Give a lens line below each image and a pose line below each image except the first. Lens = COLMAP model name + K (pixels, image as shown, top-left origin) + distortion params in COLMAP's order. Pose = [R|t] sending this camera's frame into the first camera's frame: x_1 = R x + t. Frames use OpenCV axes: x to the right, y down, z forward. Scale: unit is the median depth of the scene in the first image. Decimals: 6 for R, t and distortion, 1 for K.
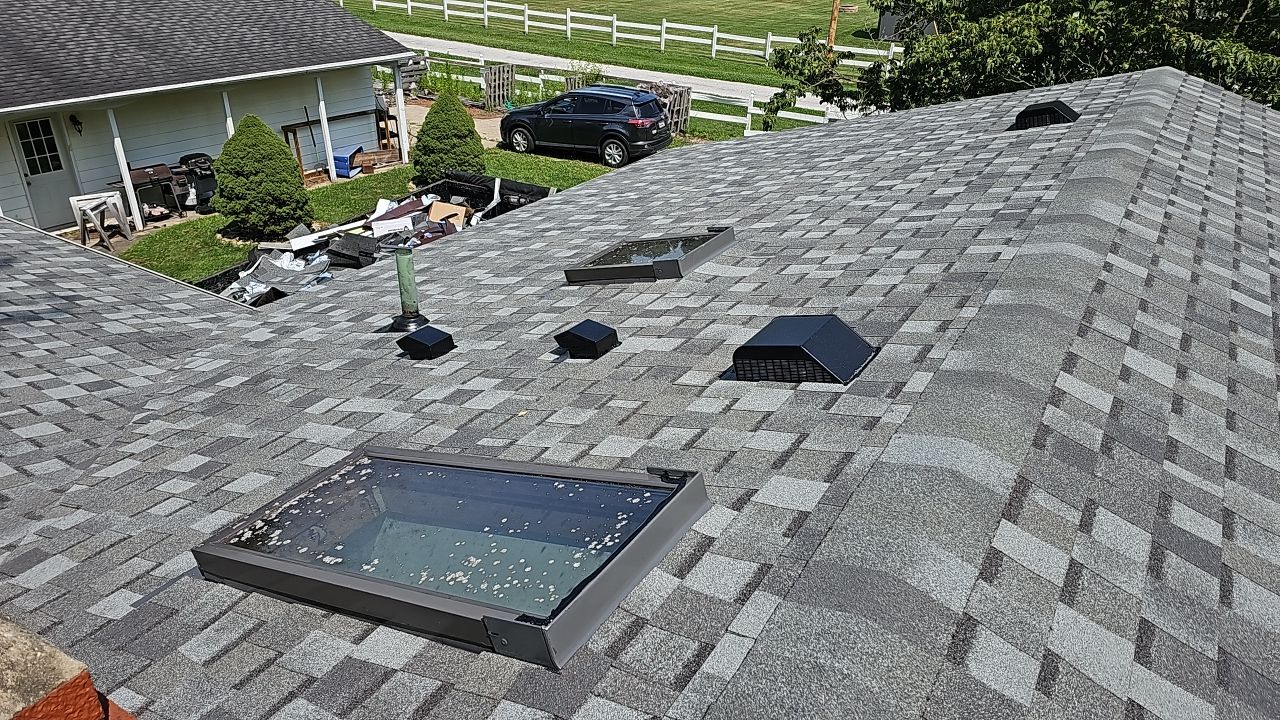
lens RADIAL K [[854.2, 0, 651.5], [0, 854.2, 361.2], [0, 0, 1]] dist [0.076722, -0.081331]
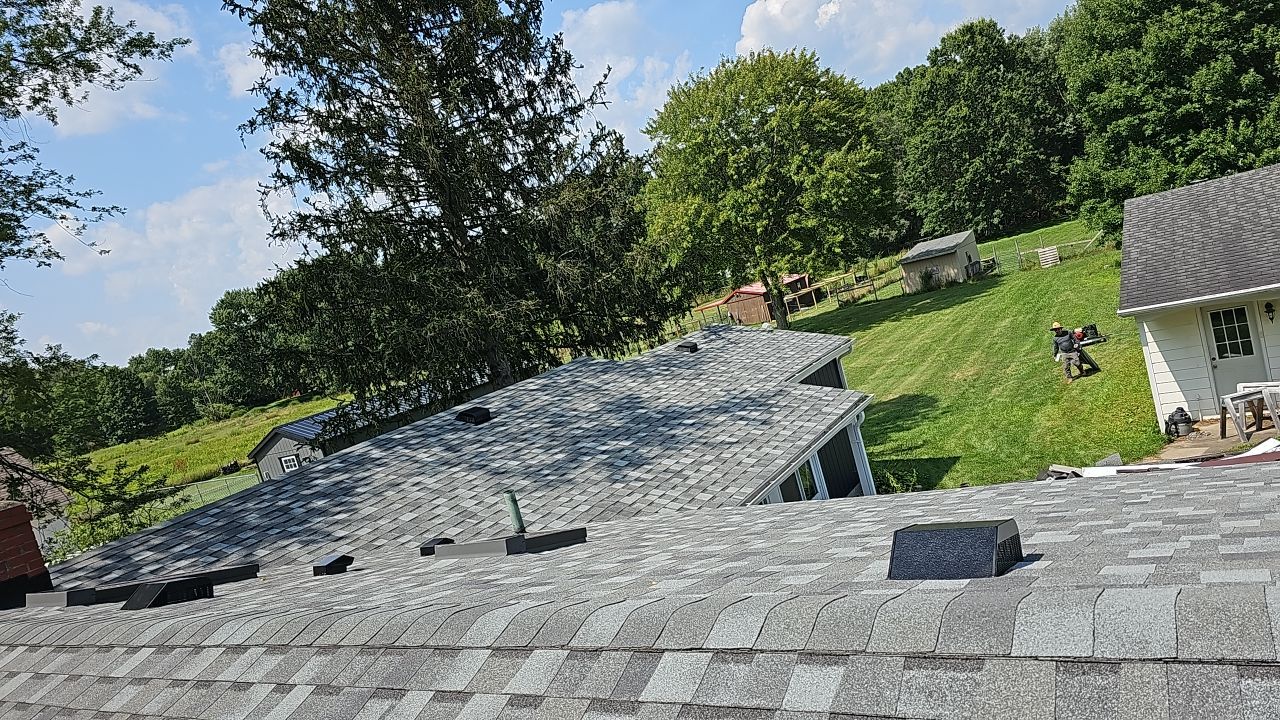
lens RADIAL K [[851.5, 0, 659.6], [0, 851.5, 371.5], [0, 0, 1]] dist [0.076868, -0.076572]
pose [[-0.005462, 0.086503, -0.996237, 0.328439], [-0.213438, 0.973193, 0.085672, -0.142813], [0.976941, 0.213103, 0.013148, 0.325215]]
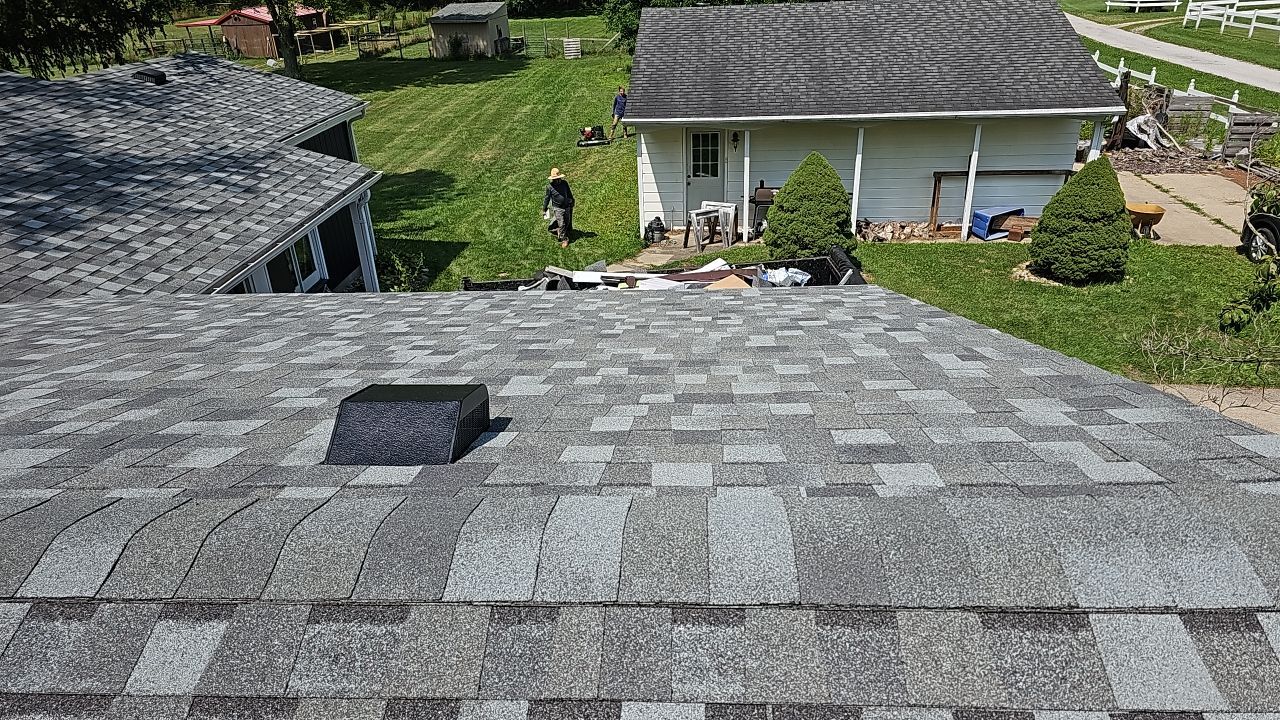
lens RADIAL K [[846.7, 0, 648.3], [0, 846.7, 388.6], [0, 0, 1]] dist [0.044277, -0.042217]
pose [[0.476953, 0.363422, -0.800275, 0.295624], [-0.365233, 0.910127, 0.195634, -0.152641], [0.799450, 0.198979, 0.566821, 0.340267]]
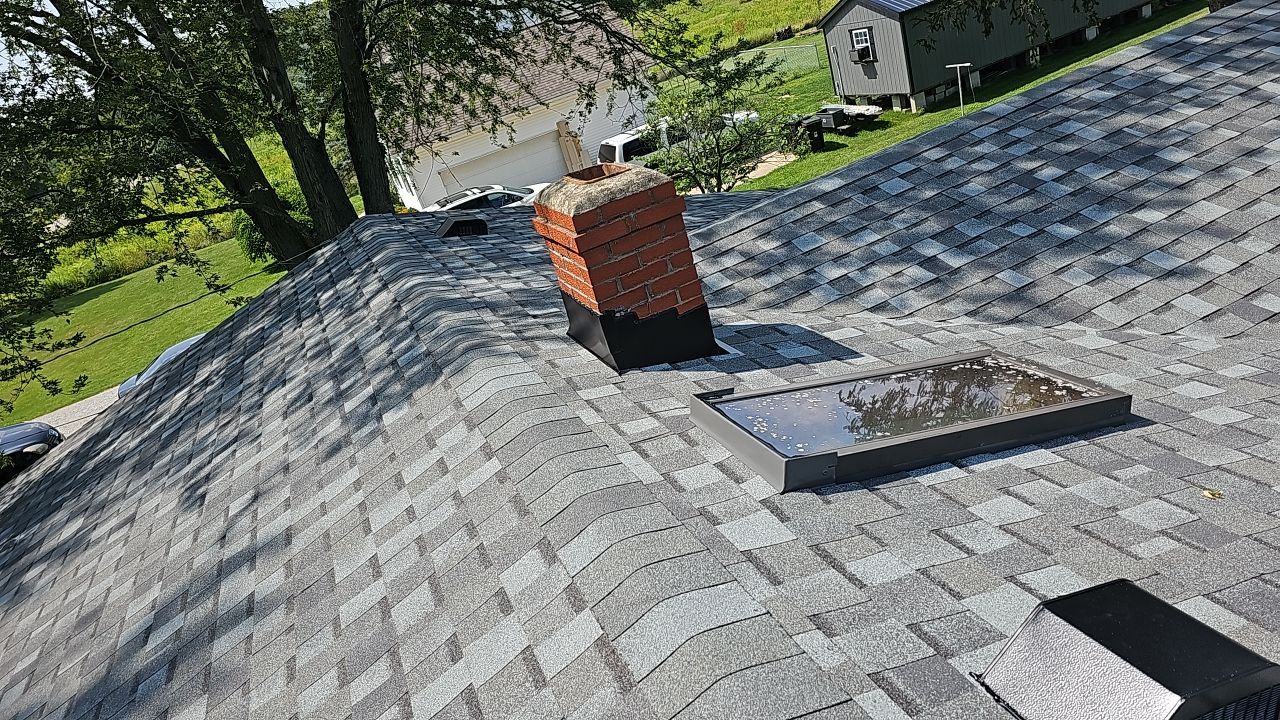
lens RADIAL K [[851.5, 0, 659.6], [0, 851.5, 371.5], [0, 0, 1]] dist [0.076868, -0.076572]
pose [[-0.551422, 0.459820, -0.696060, 0.115795], [-0.131515, 0.776028, 0.616834, -0.081078], [0.823795, 0.431678, -0.367446, 0.159991]]
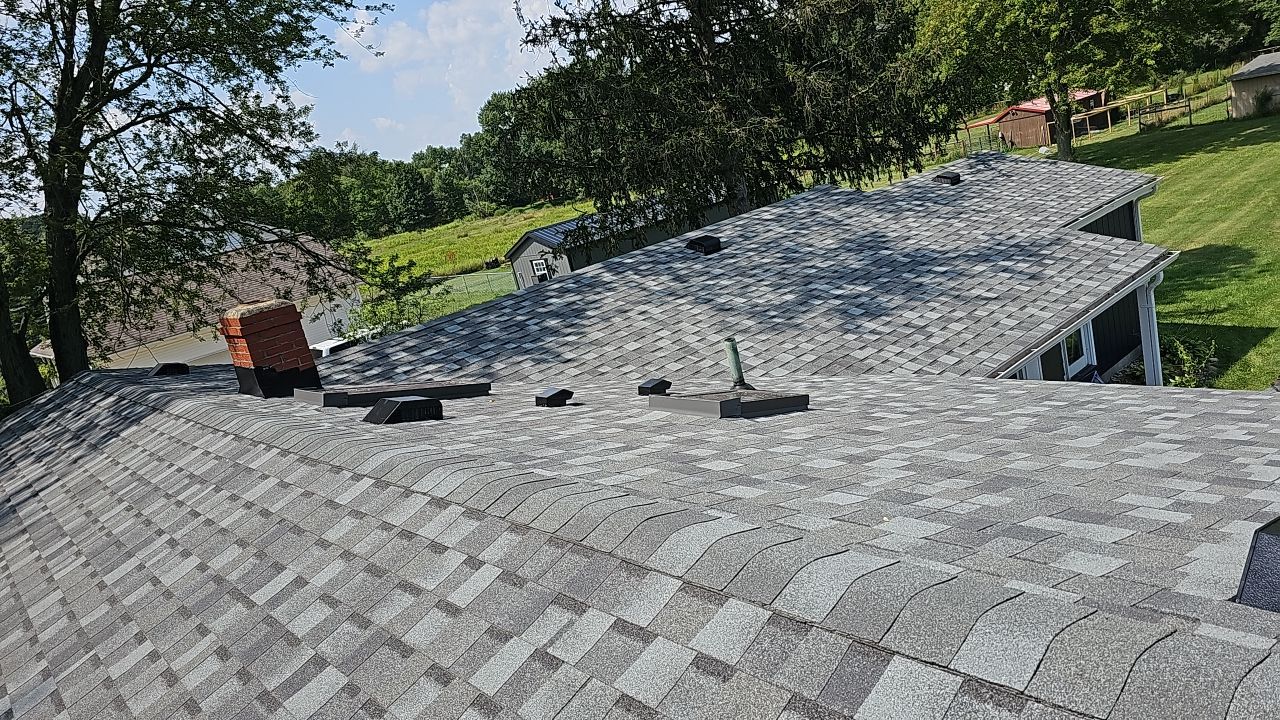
lens RADIAL K [[854.2, 0, 651.5], [0, 854.2, 361.2], [0, 0, 1]] dist [0.076722, -0.081331]
pose [[-0.290533, 0.265179, -0.919386, 0.292436], [-0.236196, 0.911224, 0.337465, -0.148706], [0.927255, 0.315199, -0.202106, 0.320012]]
